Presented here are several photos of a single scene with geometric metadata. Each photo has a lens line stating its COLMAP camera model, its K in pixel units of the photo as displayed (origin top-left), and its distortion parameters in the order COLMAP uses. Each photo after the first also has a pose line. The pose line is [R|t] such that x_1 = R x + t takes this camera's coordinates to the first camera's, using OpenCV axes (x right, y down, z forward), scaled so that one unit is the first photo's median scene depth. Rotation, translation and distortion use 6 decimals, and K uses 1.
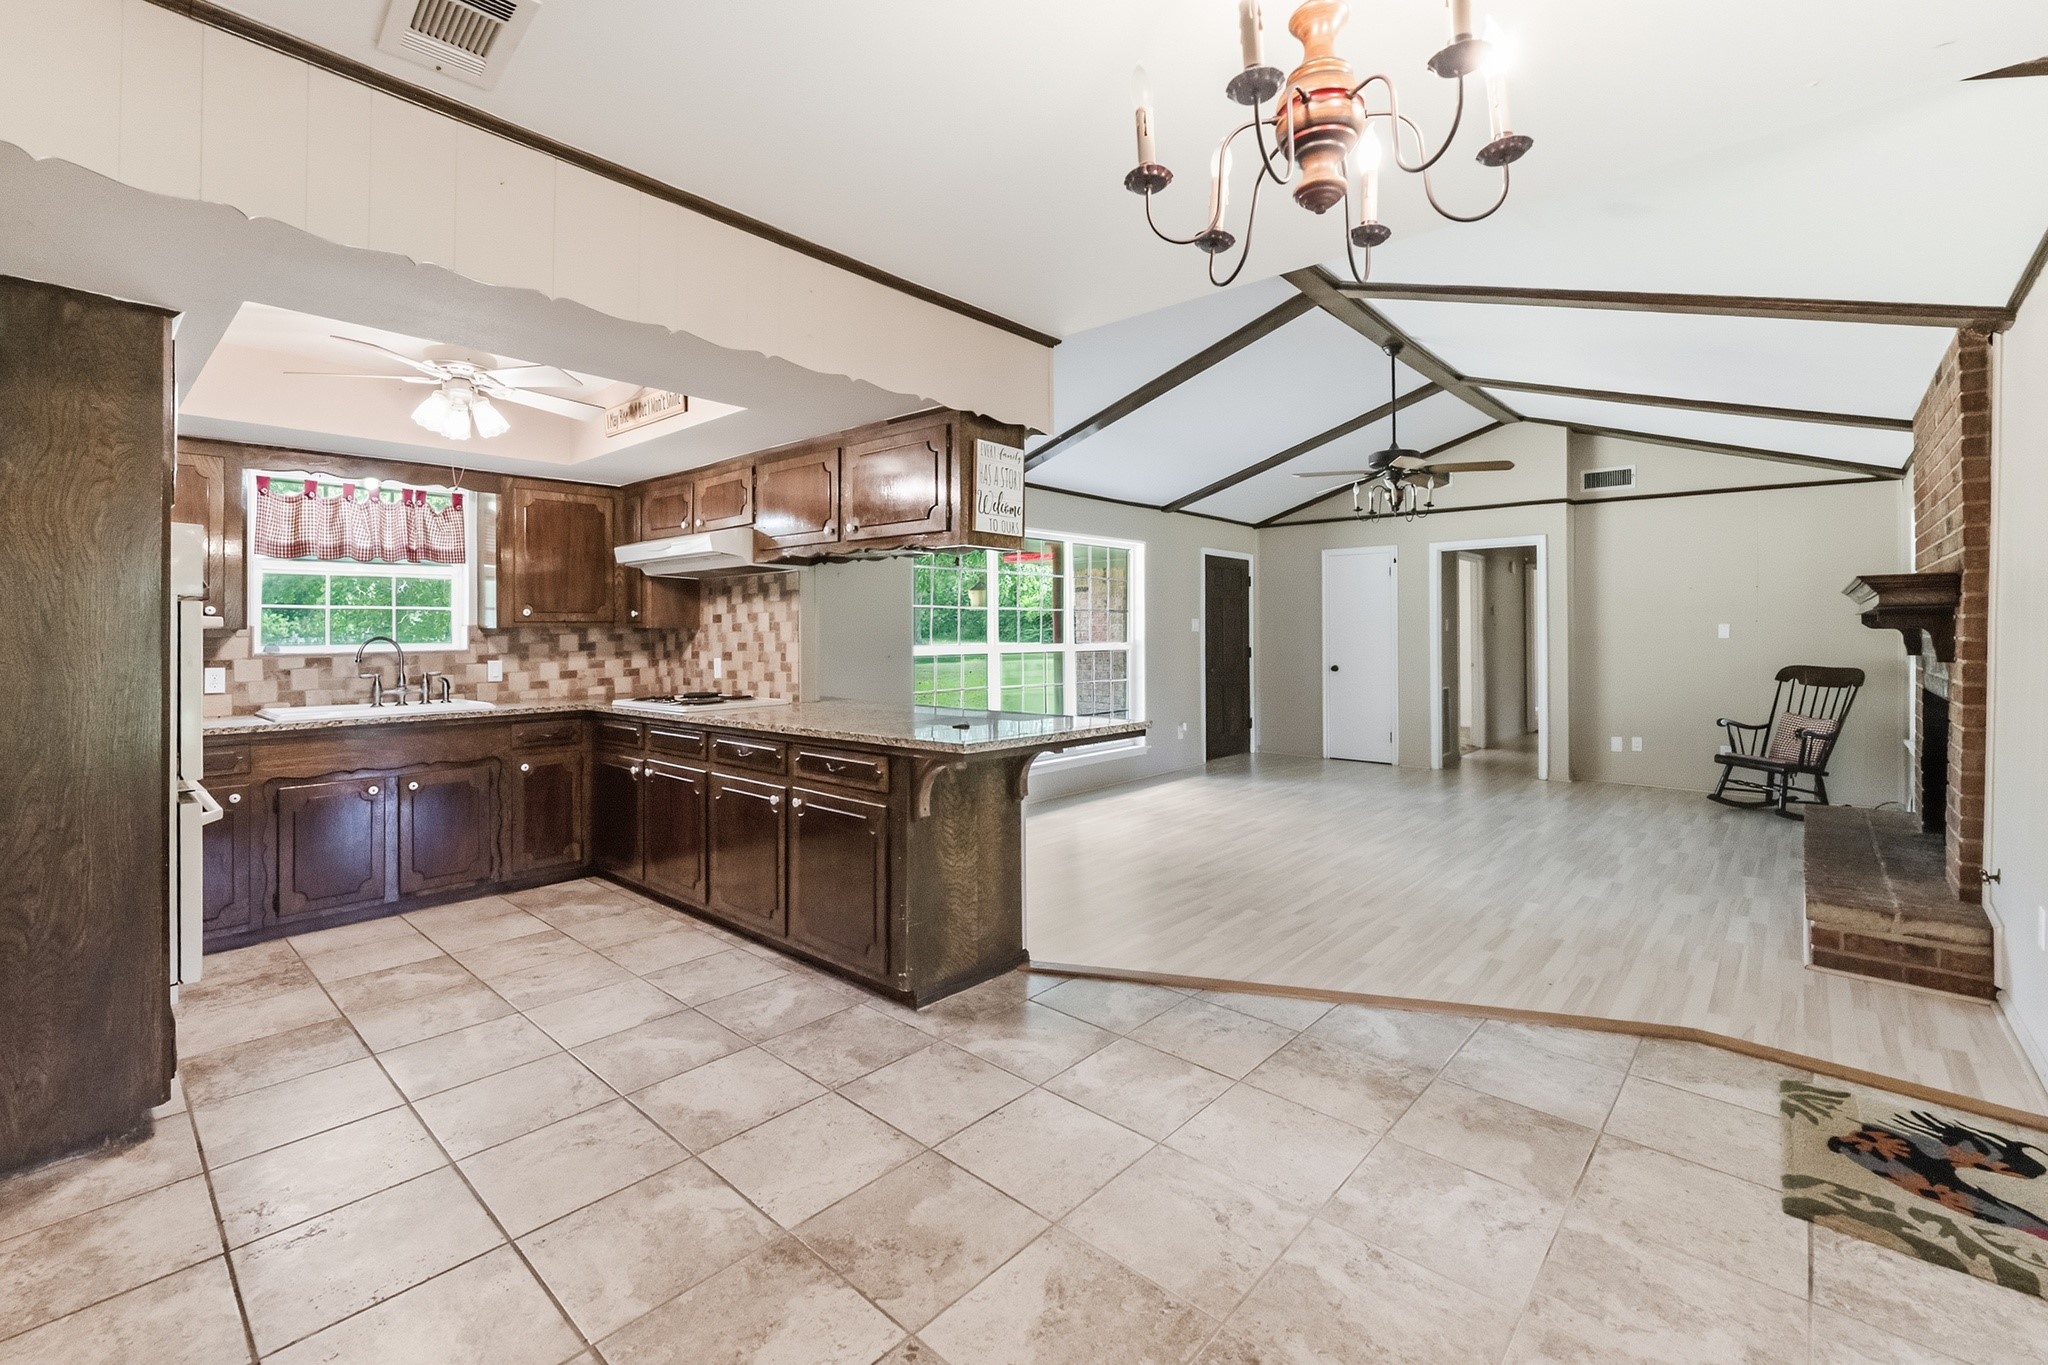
lens RADIAL K [[865.0, 0, 1005.9], [0, 865.0, 627.3], [0, 0, 1]] dist [-0.002078, 0.000259]
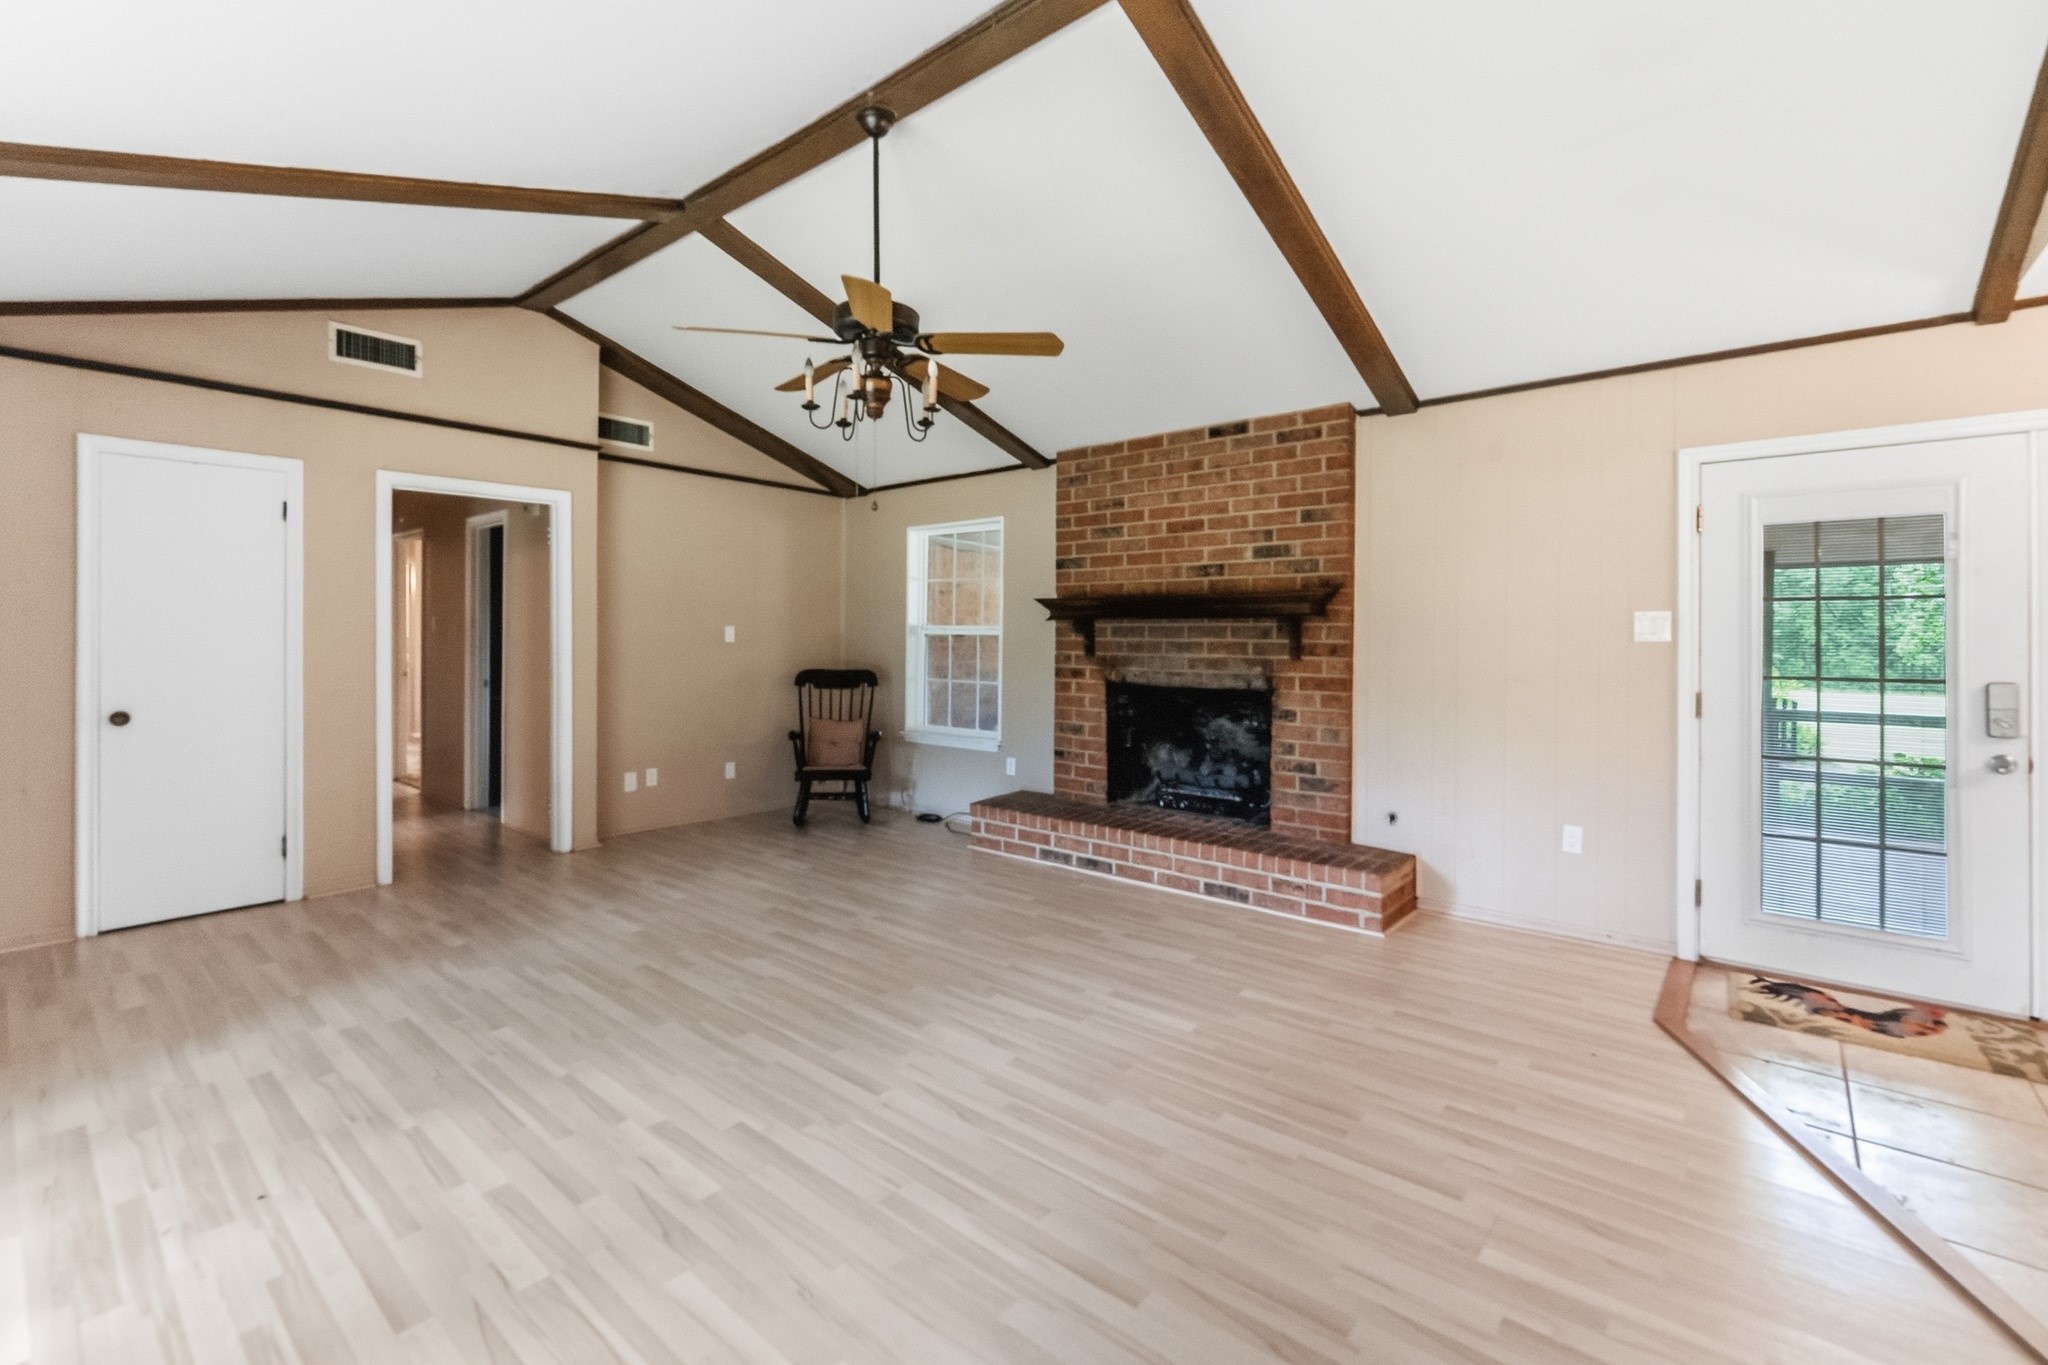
lens RADIAL K [[865.0, 0, 1069.5], [0, 865.0, 639.2], [0, 0, 1]] dist [-0.002078, 0.000259]
pose [[-0.051600, -0.002434, 0.998665, -0.093931], [-0.008268, 0.999964, 0.002009, 0.005487], [-0.998634, -0.008153, -0.051619, 0.814025]]
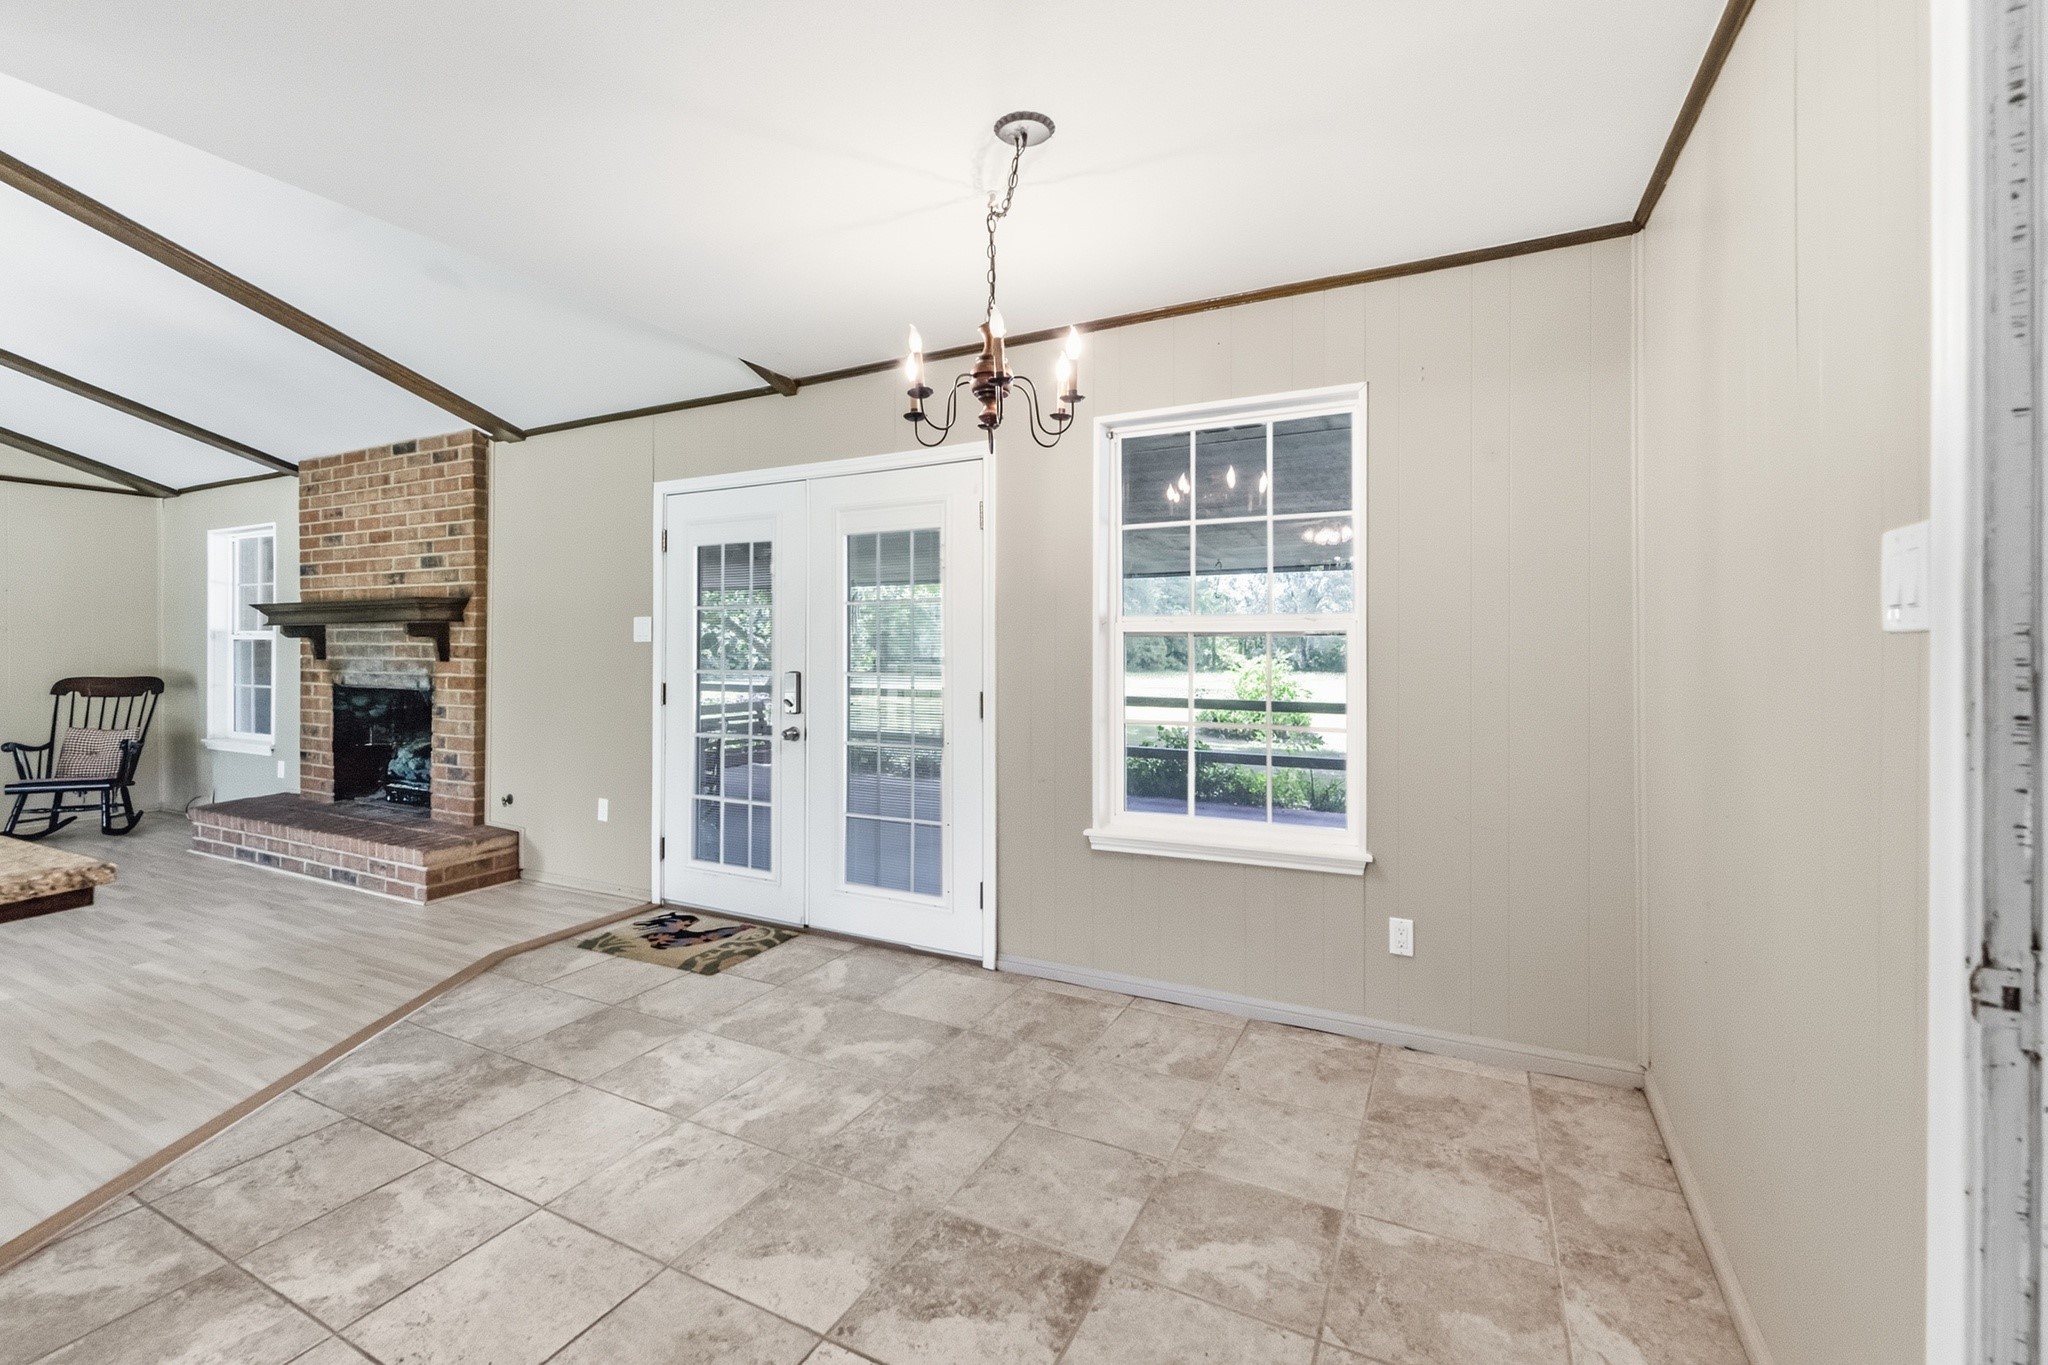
lens RADIAL K [[865.0, 0, 1031.6], [0, 865.0, 640.2], [0, 0, 1]] dist [-0.002078, 0.000259]
pose [[-0.270891, -0.003098, 0.962605, -0.295831], [0.000469, 0.999994, 0.003350, 0.000899], [-0.962610, 0.001359, -0.270888, 0.269464]]
